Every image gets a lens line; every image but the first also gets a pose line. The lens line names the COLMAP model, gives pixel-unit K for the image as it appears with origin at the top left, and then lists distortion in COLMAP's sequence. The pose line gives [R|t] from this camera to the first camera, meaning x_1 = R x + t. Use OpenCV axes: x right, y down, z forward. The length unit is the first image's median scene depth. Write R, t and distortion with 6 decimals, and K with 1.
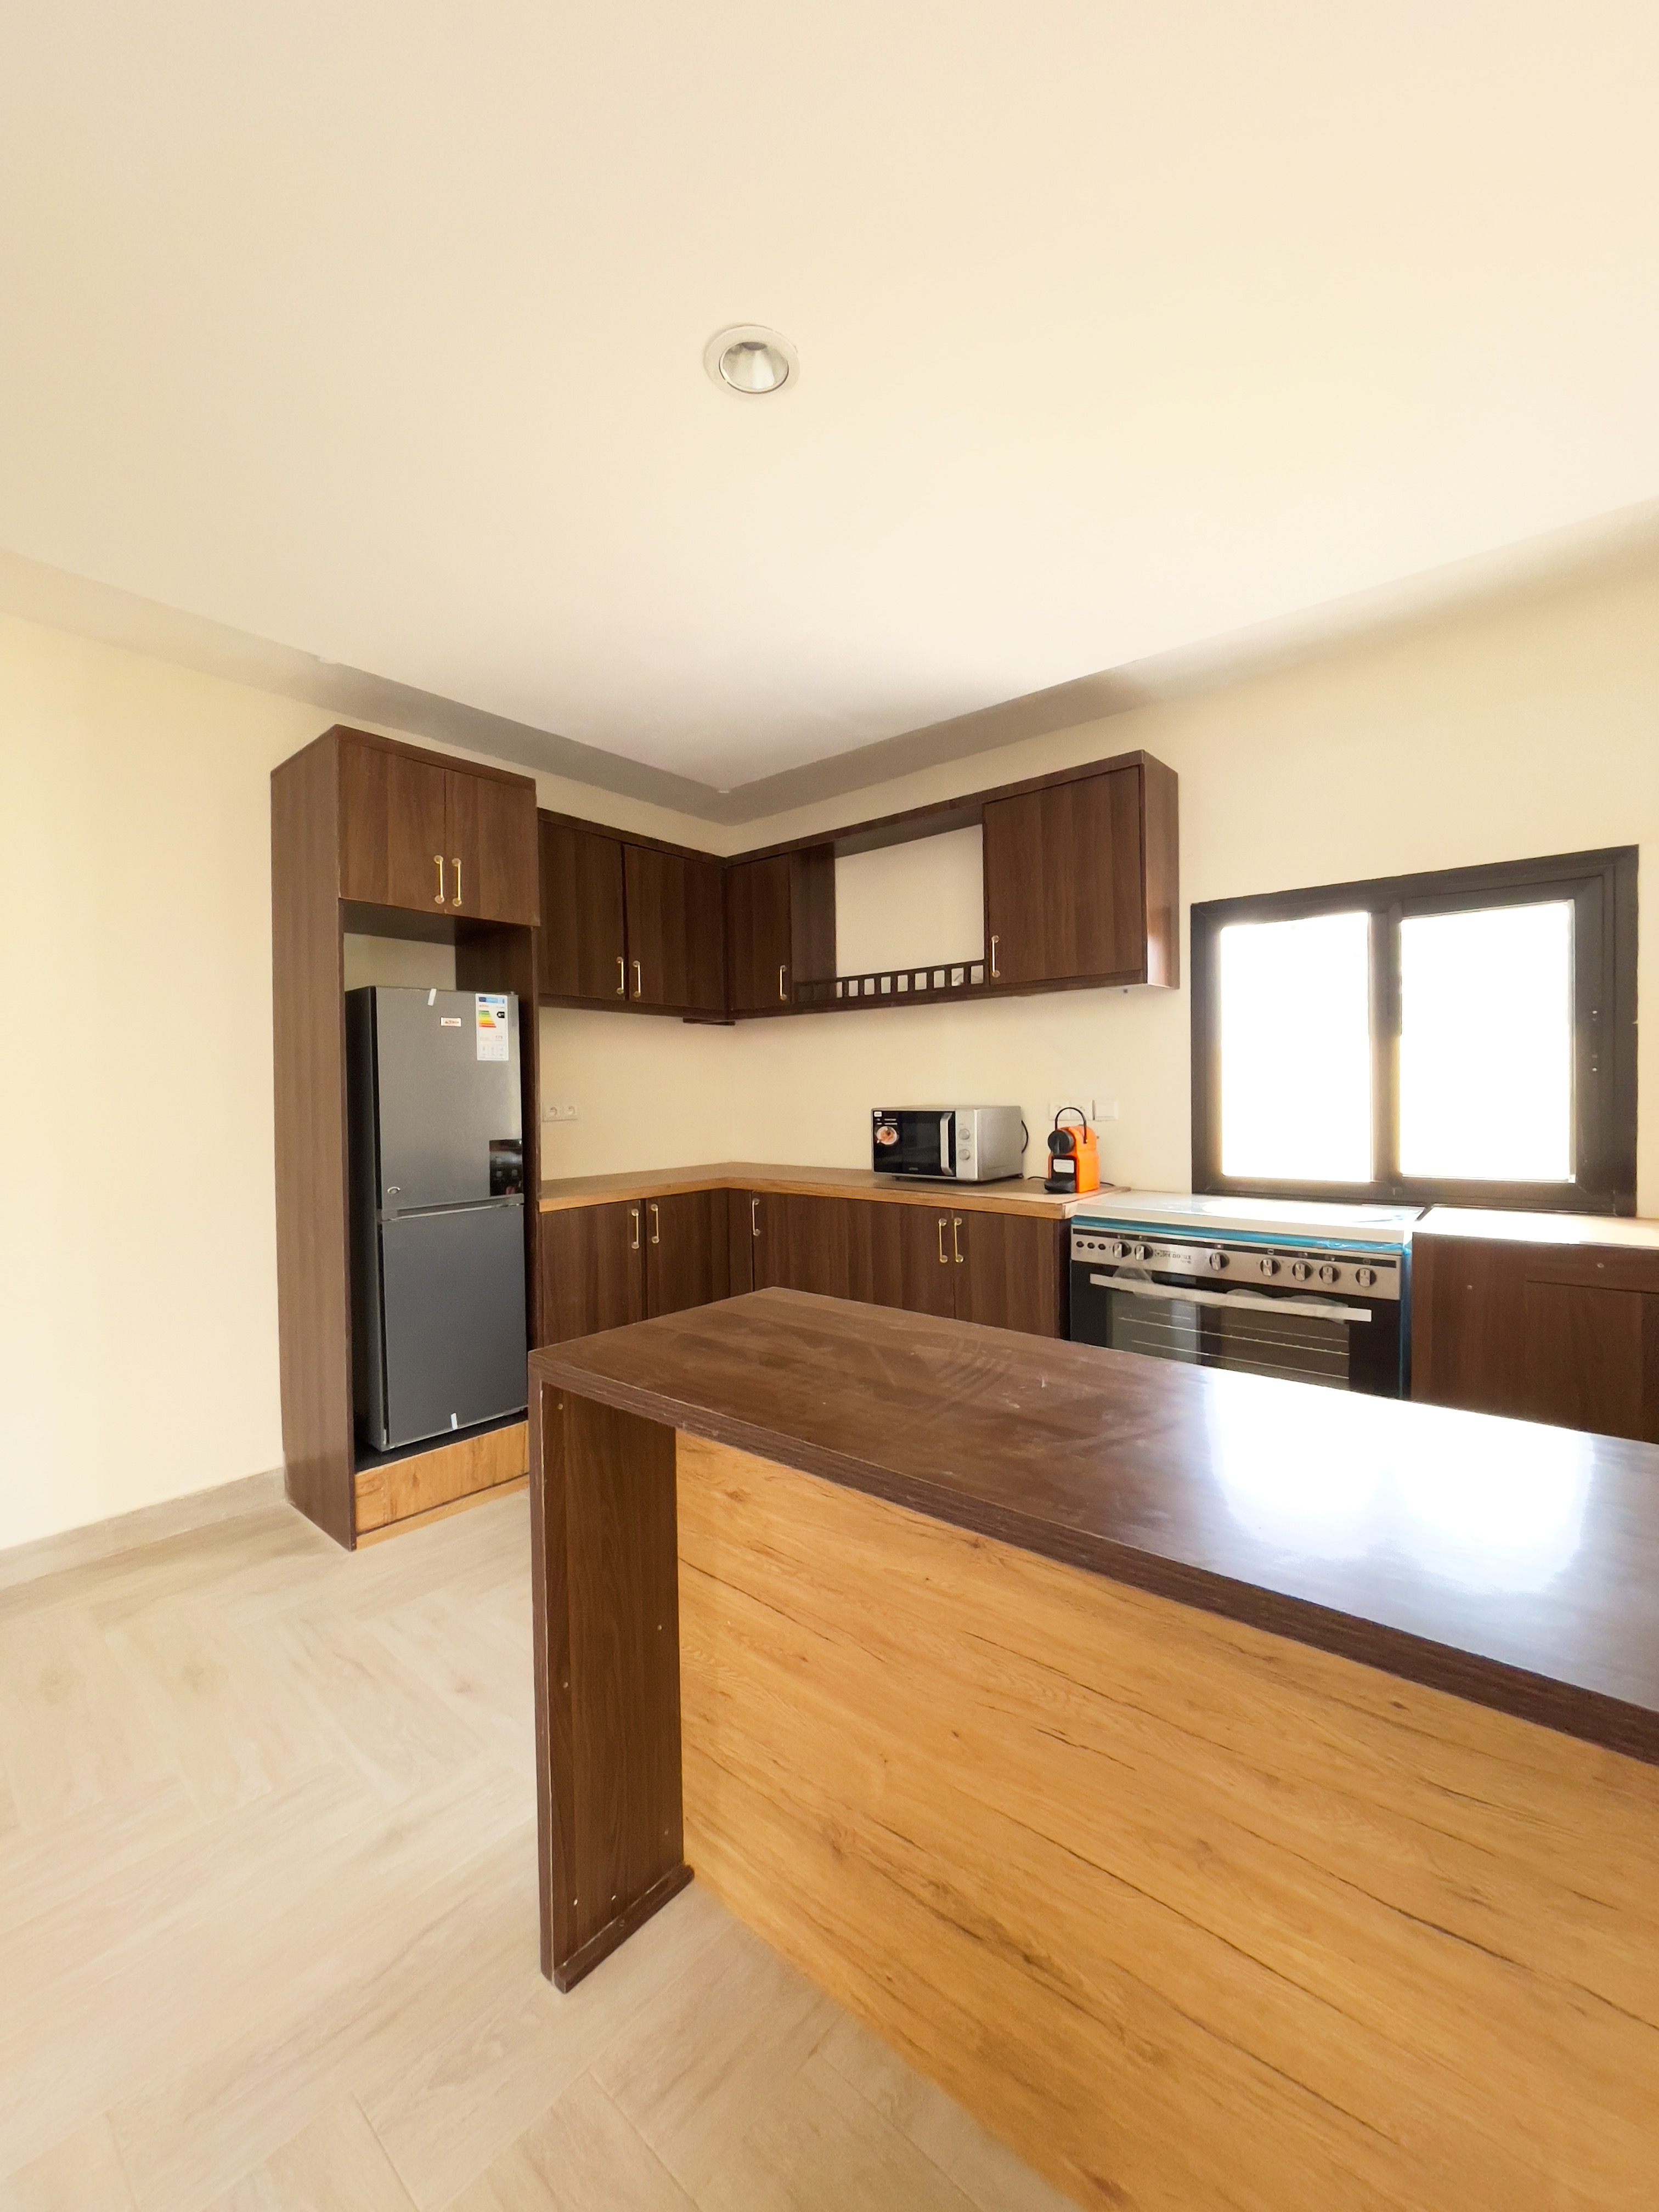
lens RADIAL K [[896.4, 0, 822.4], [0, 896.4, 1121.8], [0, 0, 1]] dist [0.000360, 0.000119]
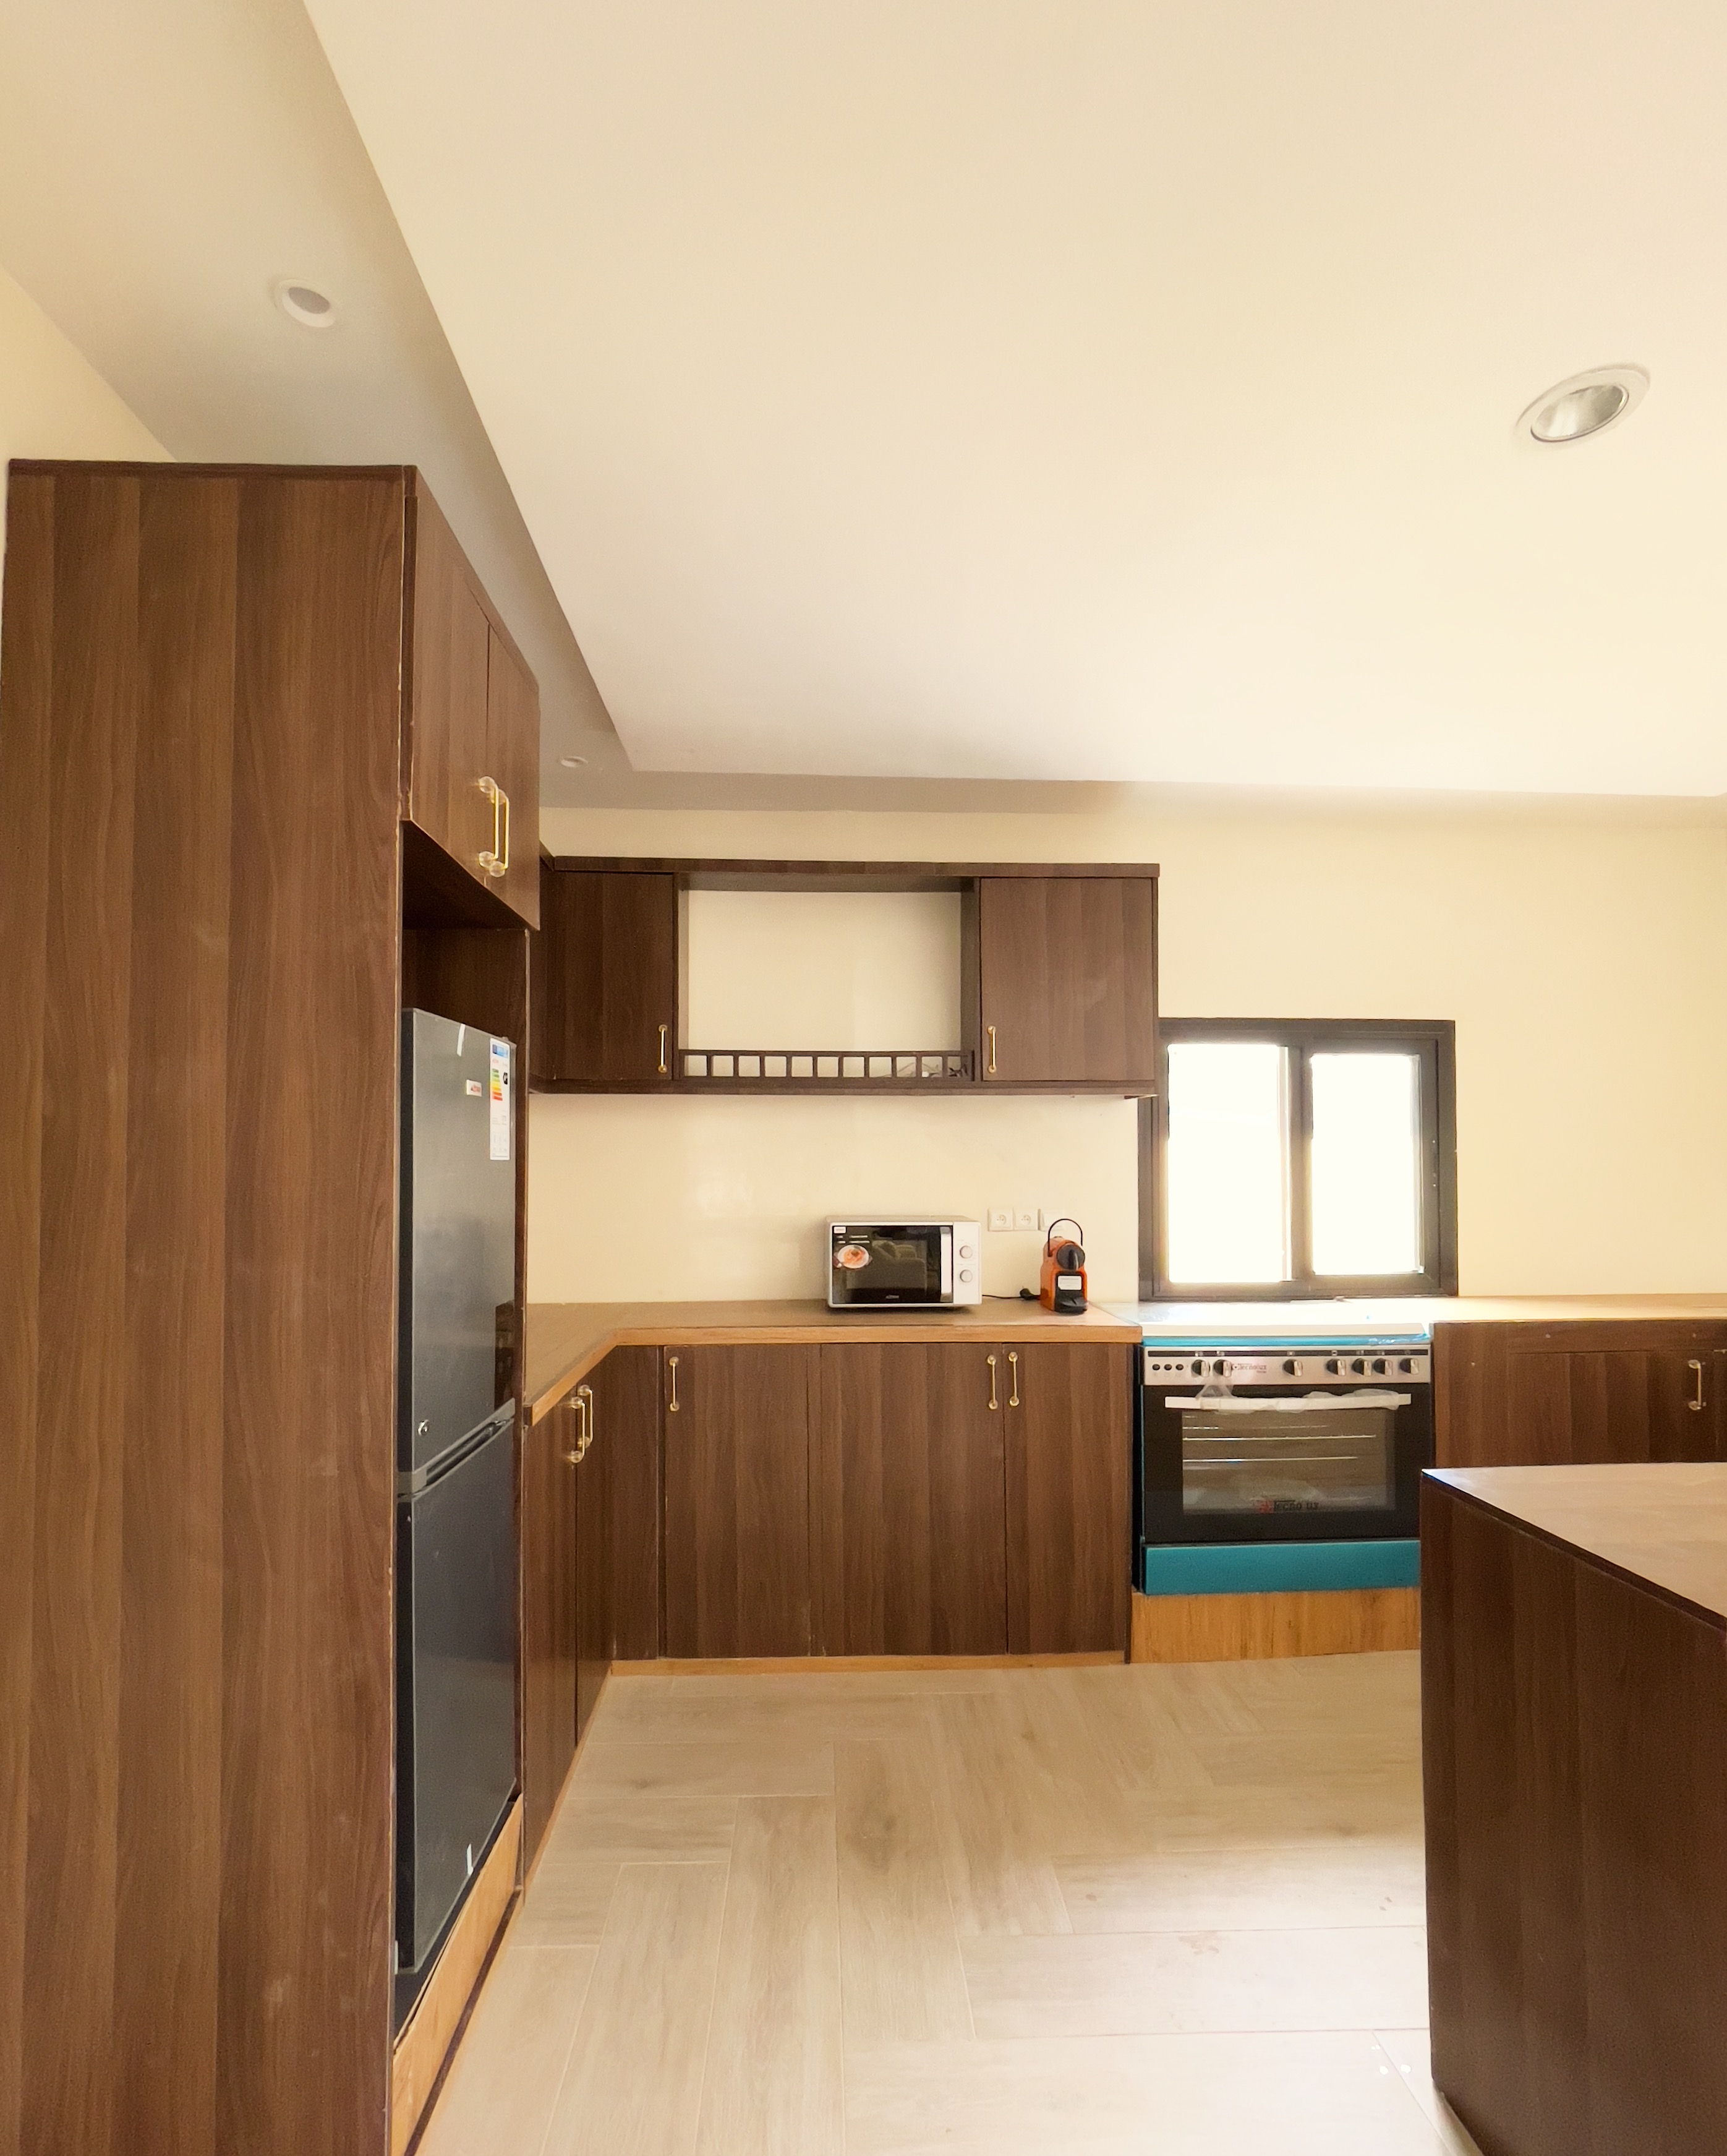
lens RADIAL K [[1007.6, 0, 856.7], [0, 1007.6, 1140.2], [0, 0, 1]] dist [-0.000430, -0.000308]
pose [[0.742828, 0.030049, 0.668808, -0.629700], [0.017719, 0.997760, -0.064509, -0.036345], [-0.669248, 0.059770, 0.740632, 0.393245]]
